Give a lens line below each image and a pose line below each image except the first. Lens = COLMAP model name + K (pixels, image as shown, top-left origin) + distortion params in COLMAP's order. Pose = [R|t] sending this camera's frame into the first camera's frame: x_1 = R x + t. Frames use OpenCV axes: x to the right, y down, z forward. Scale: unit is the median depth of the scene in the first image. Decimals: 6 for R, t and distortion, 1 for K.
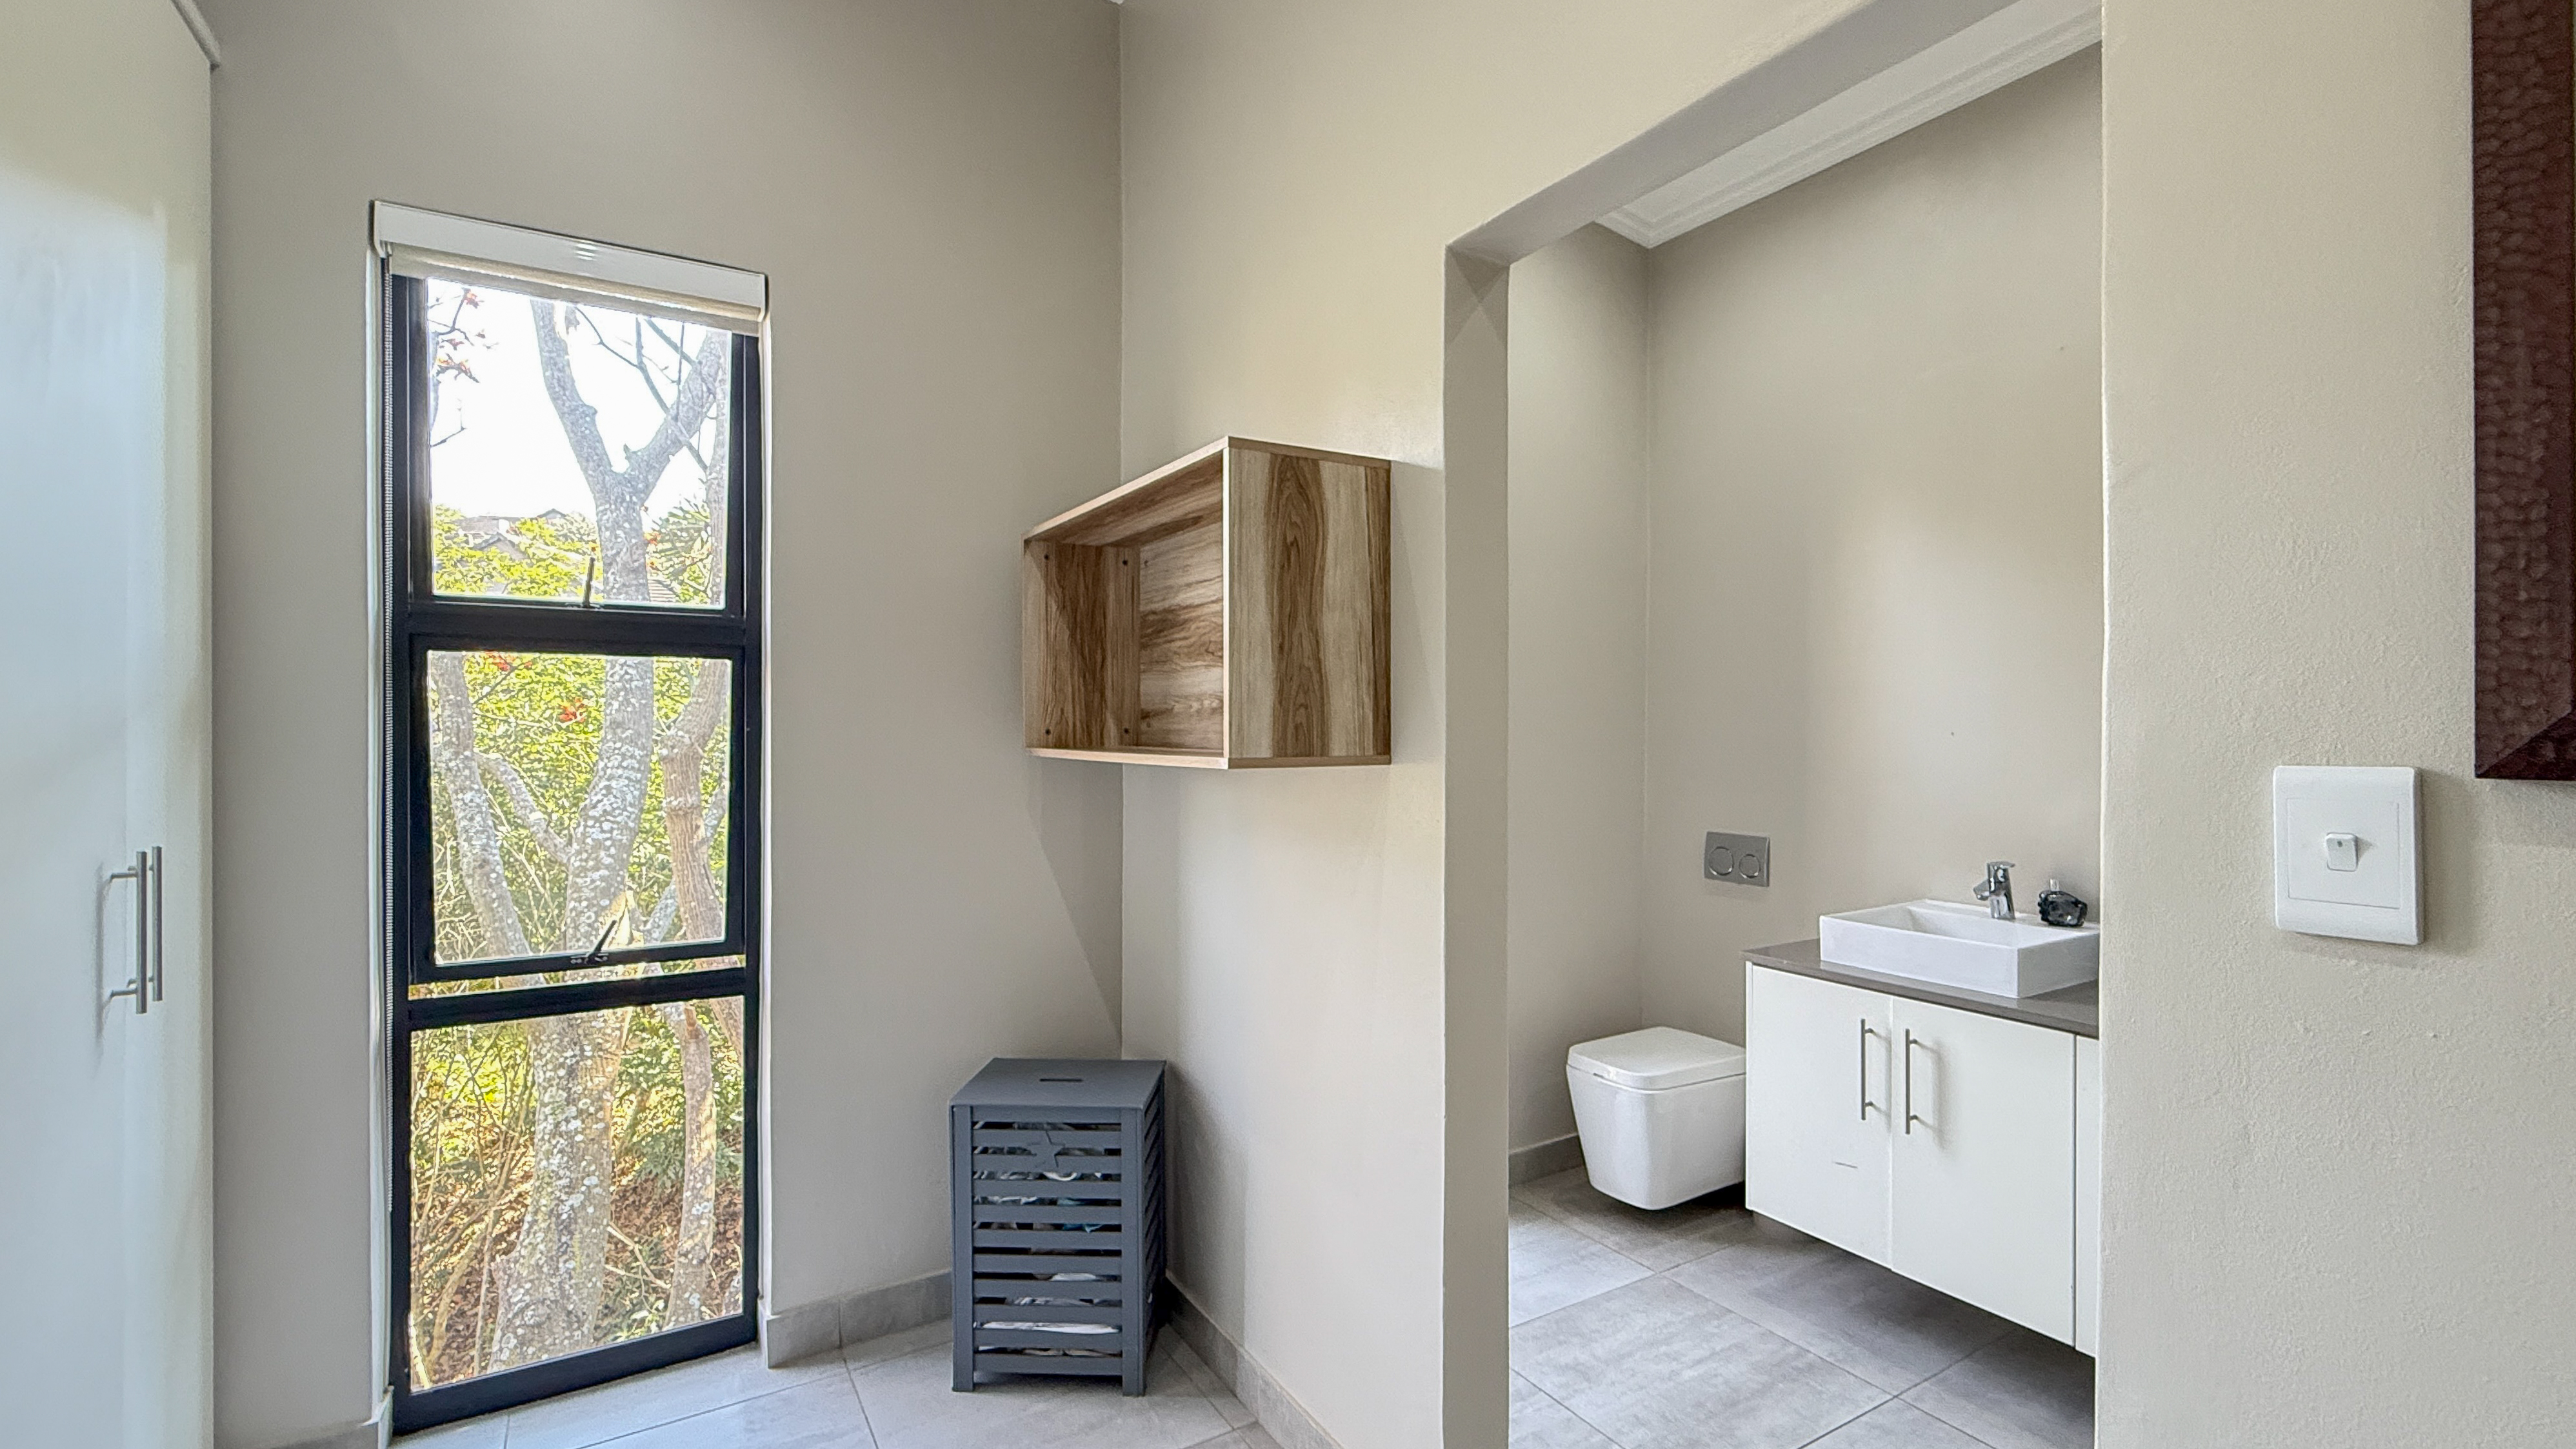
lens RADIAL K [[1113.4, 0, 1284.3], [0, 1113.4, 727.4], [0, 0, 1]] dist [-0.001235, 0.000012]
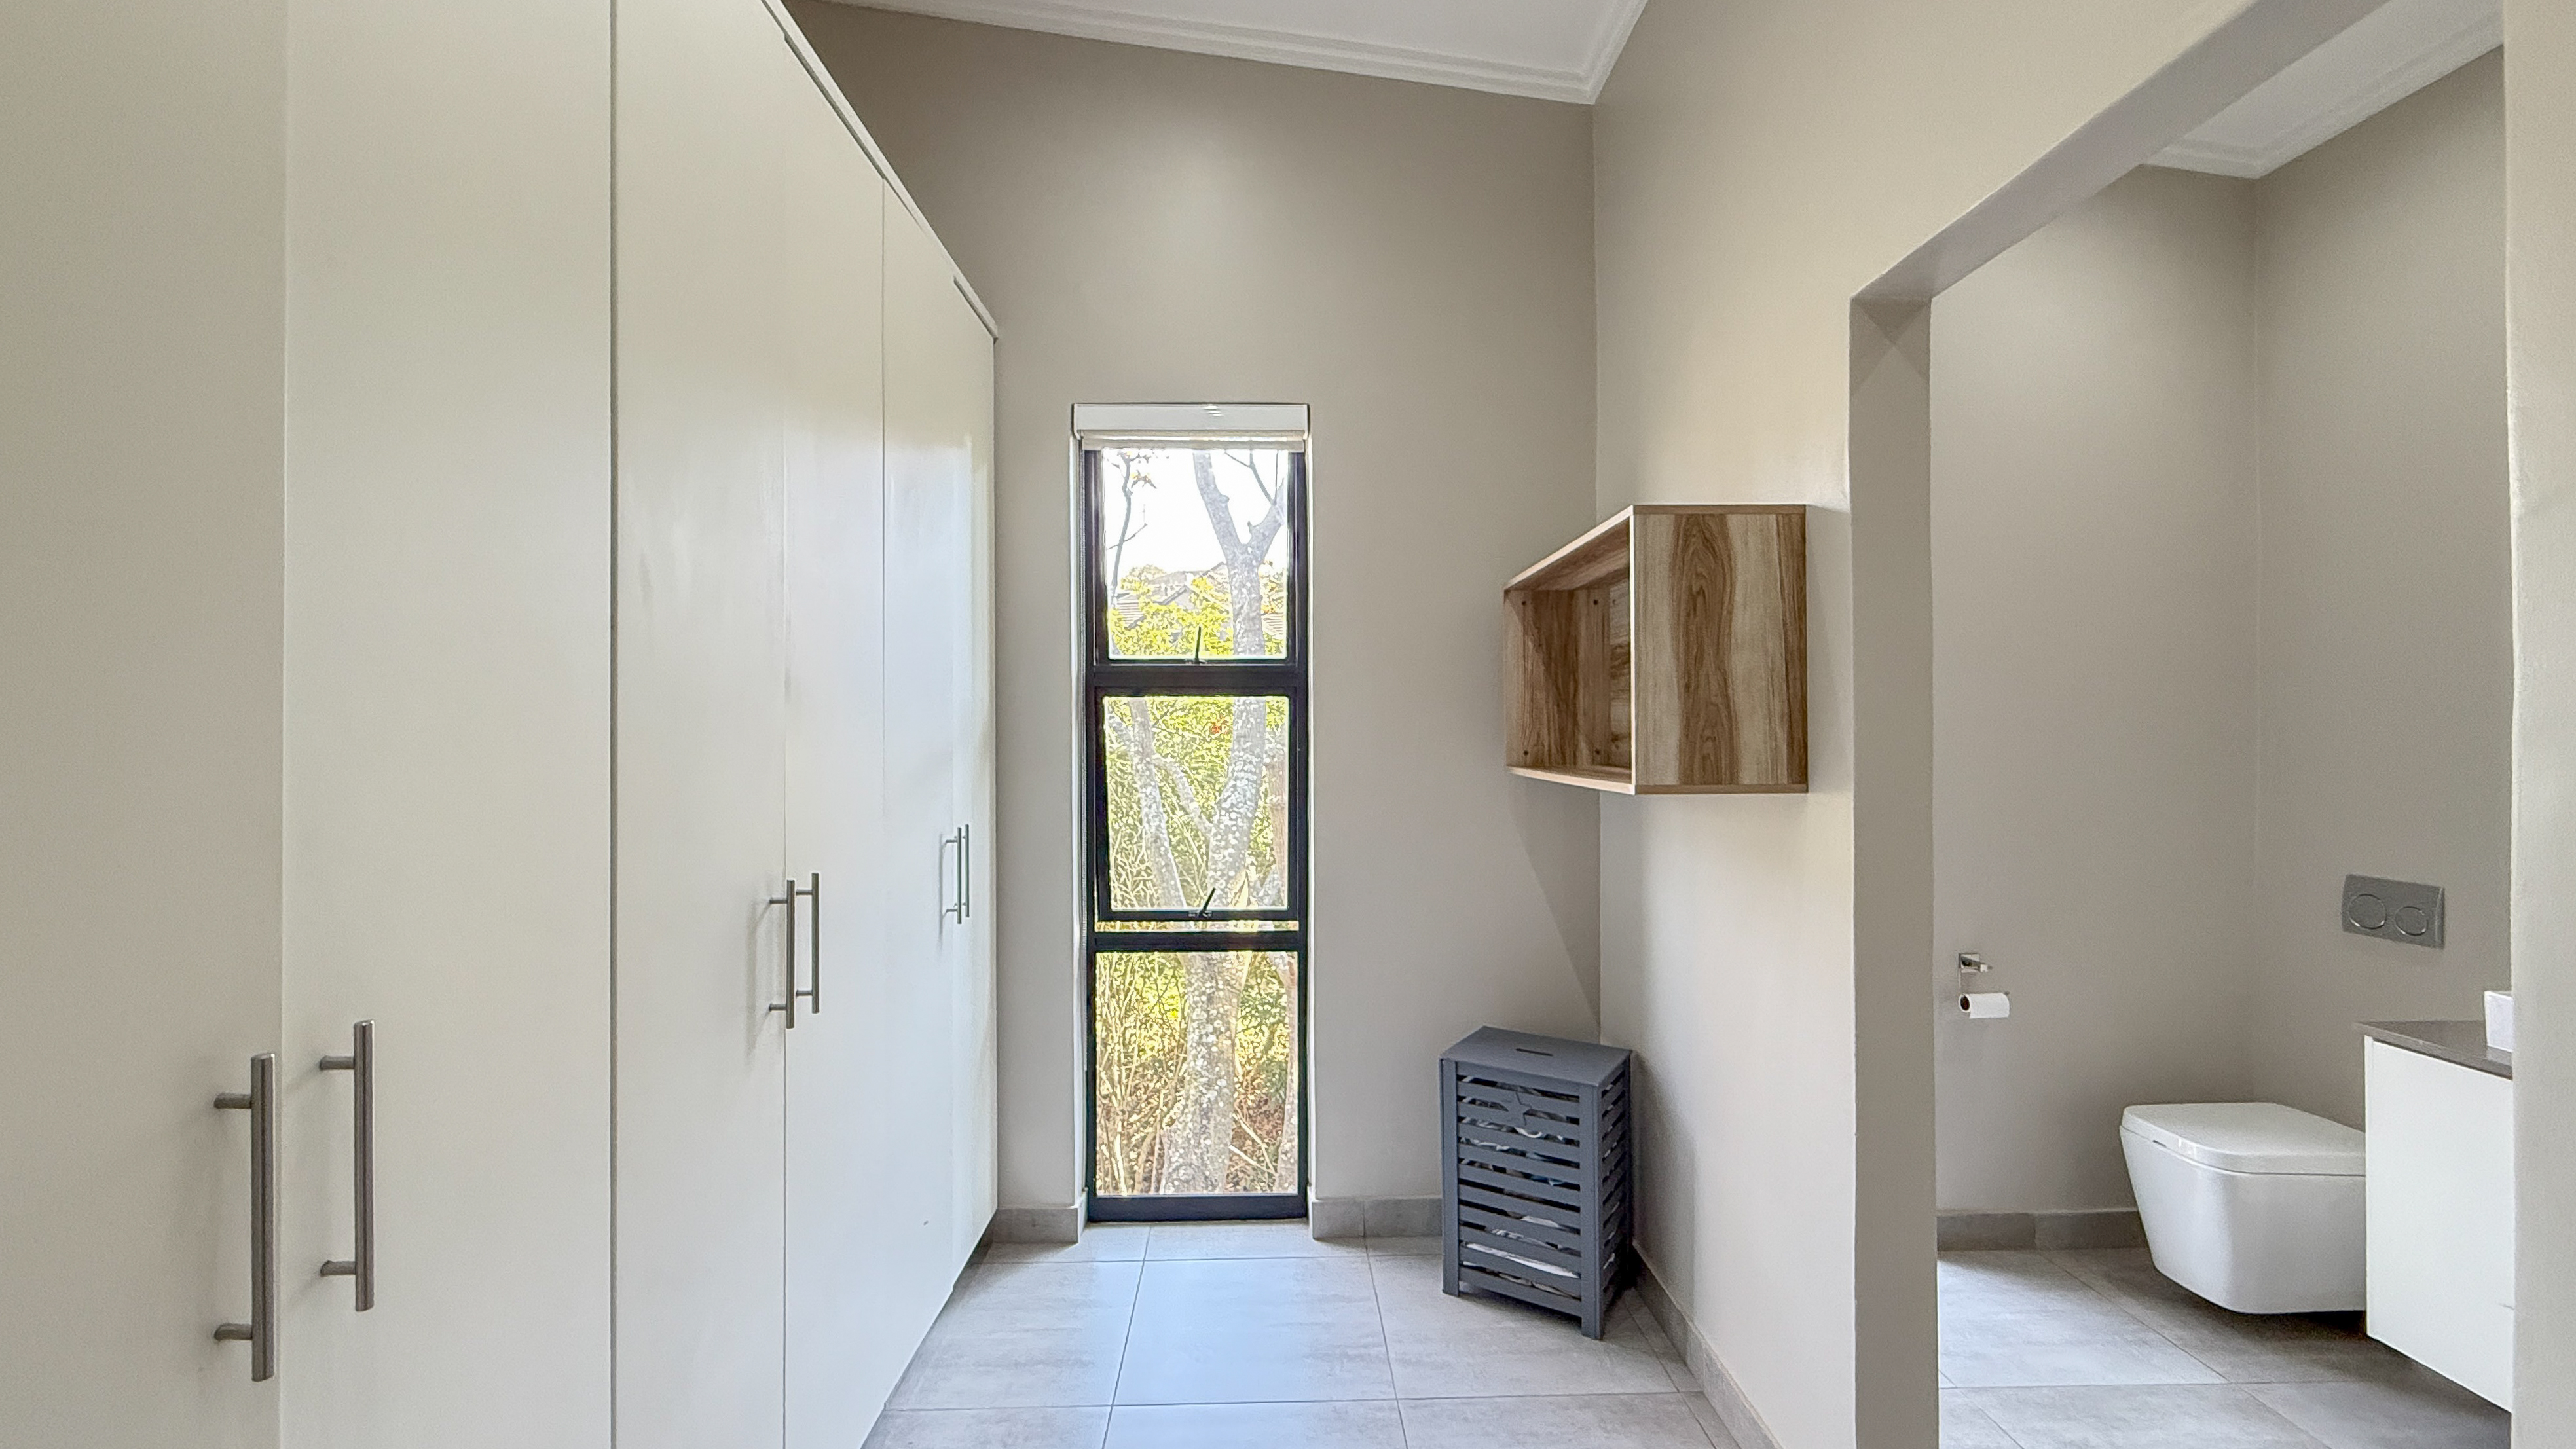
lens RADIAL K [[1045.3, 0, 1285.2], [0, 1045.3, 725.7], [0, 0, 1]] dist [0.000407, -0.000026]
pose [[0.866283, -0.006292, -0.499514, 0.120599], [0.003952, 0.999976, -0.005743, -0.019688], [0.499538, 0.003001, 0.866287, -0.078922]]
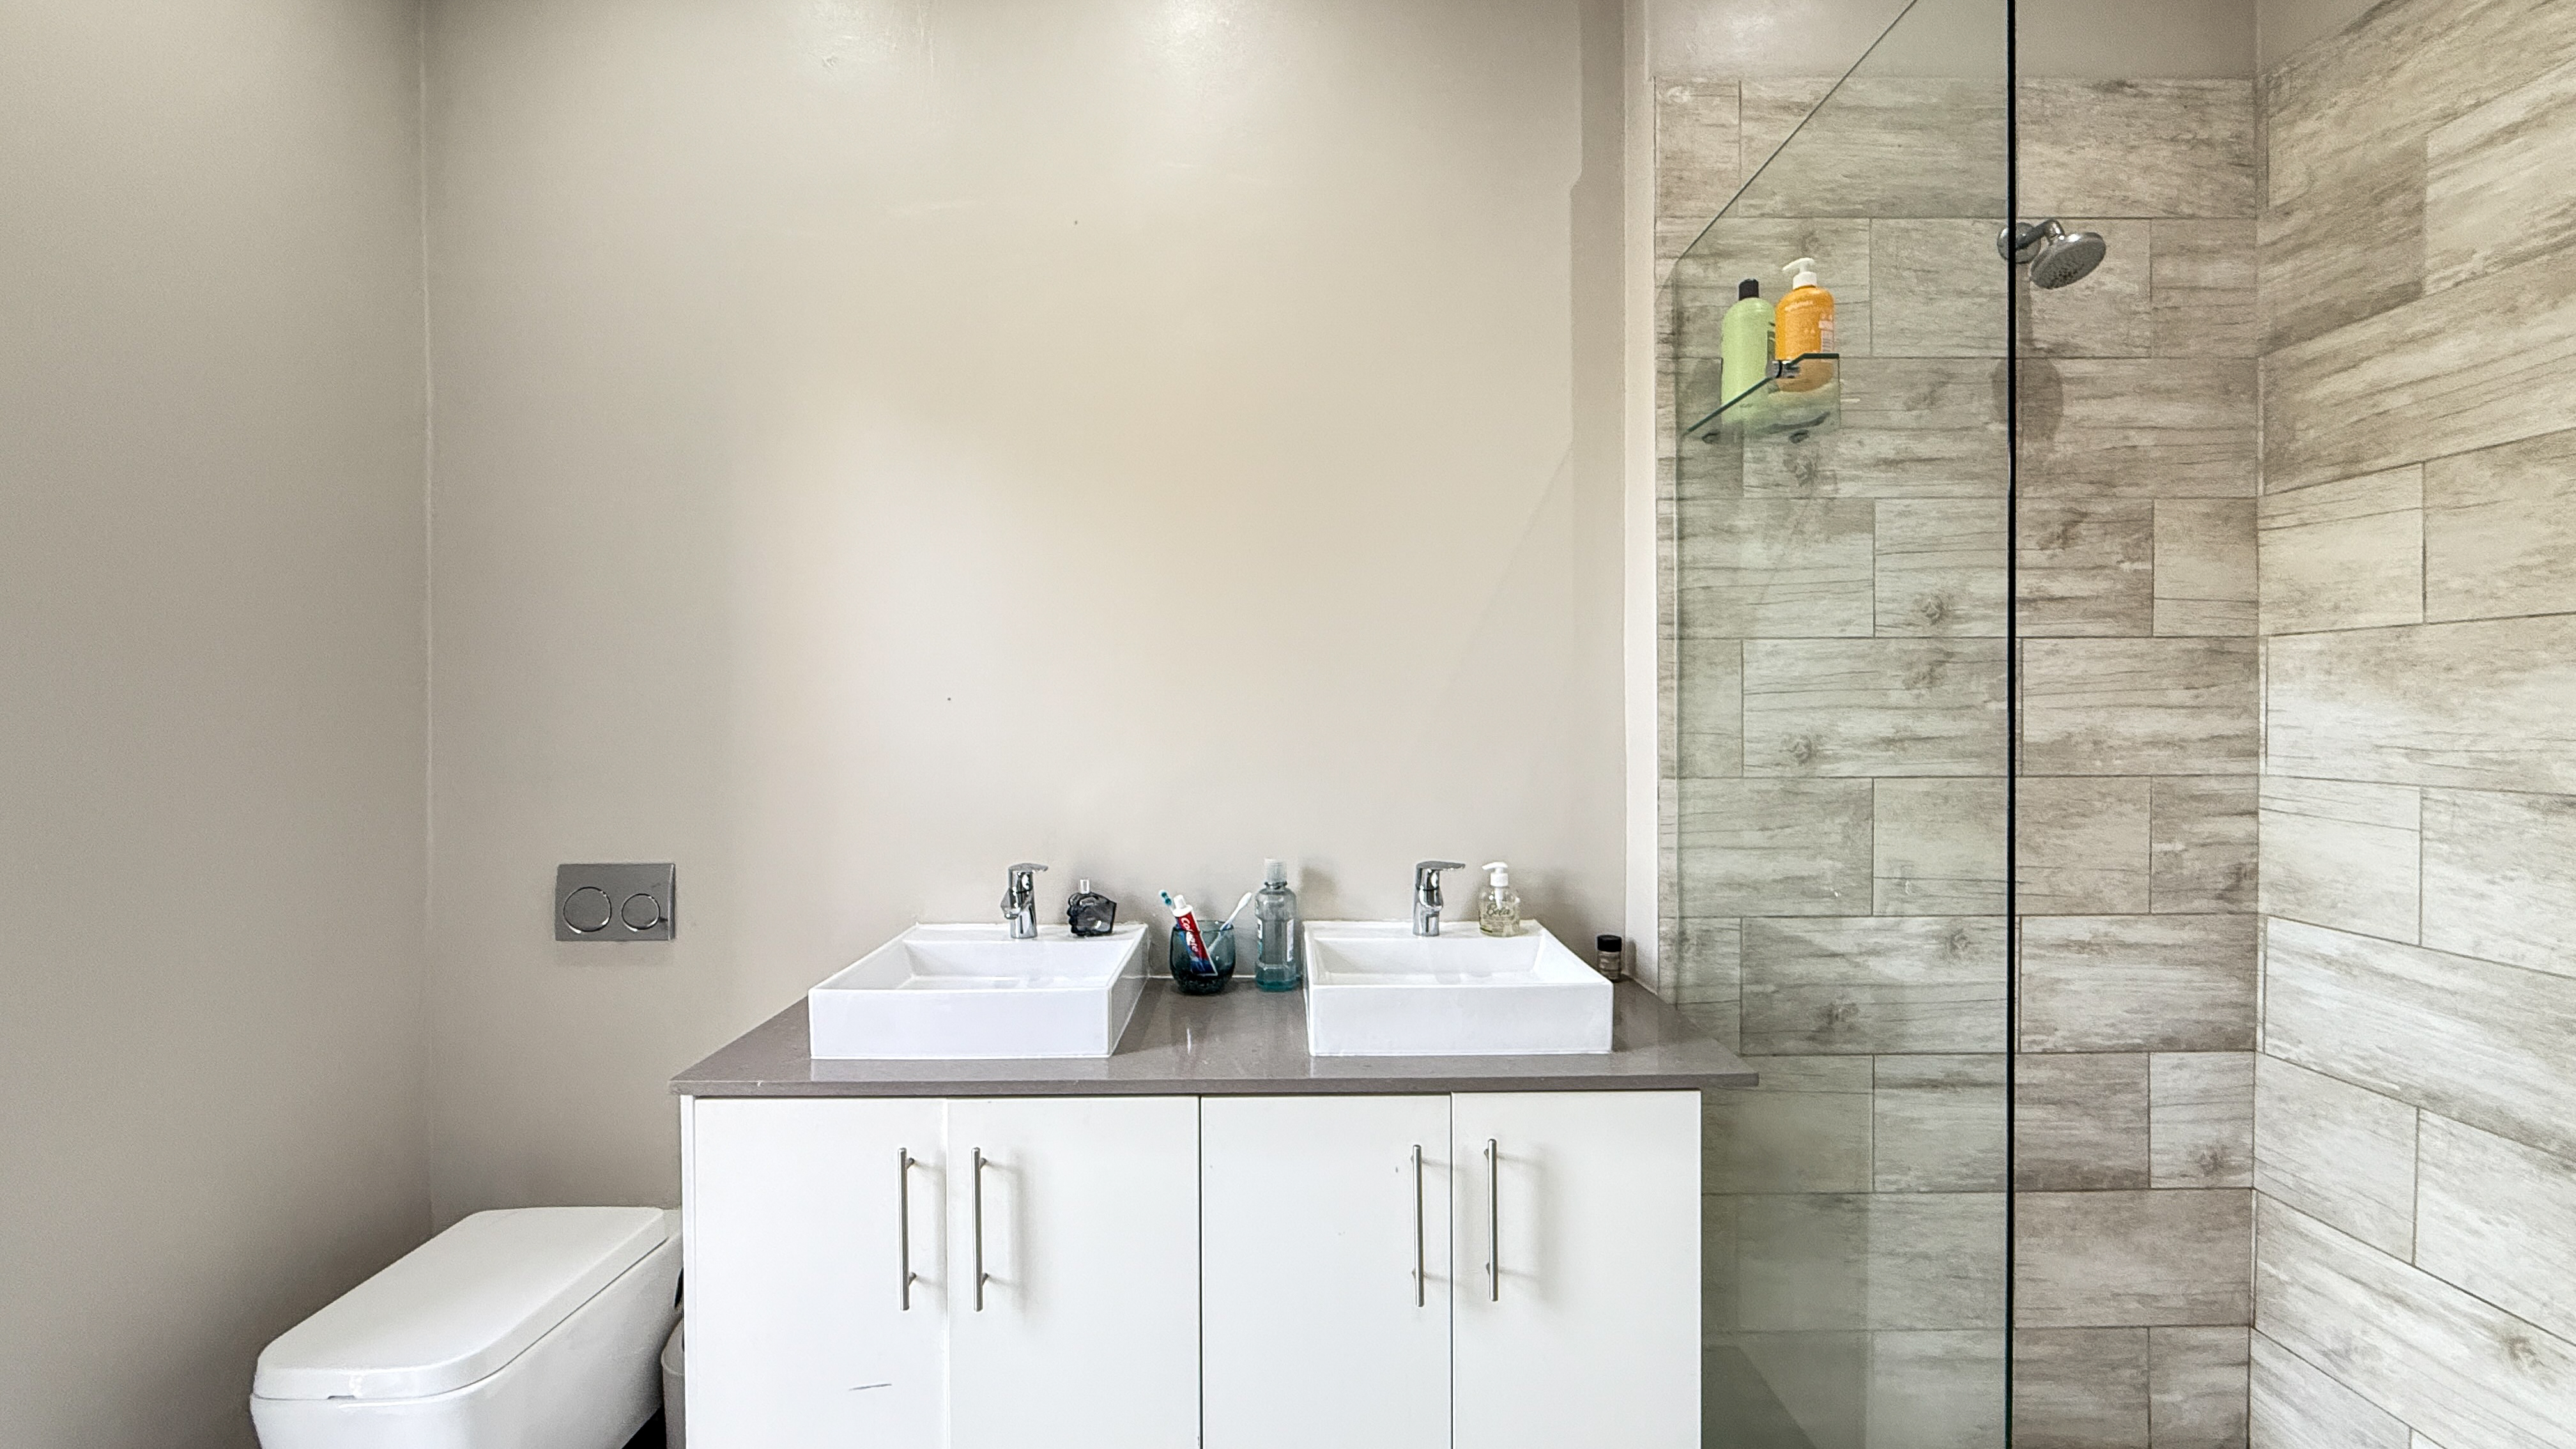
lens RADIAL K [[1045.4, 0, 1285.2], [0, 1045.4, 725.7], [0, 0, 1]] dist [0.000407, -0.000026]
pose [[0.505674, -0.017055, 0.862556, 0.124109], [0.006113, 0.999850, 0.016187, 0.016290], [-0.862703, -0.002912, 0.505702, 0.509989]]
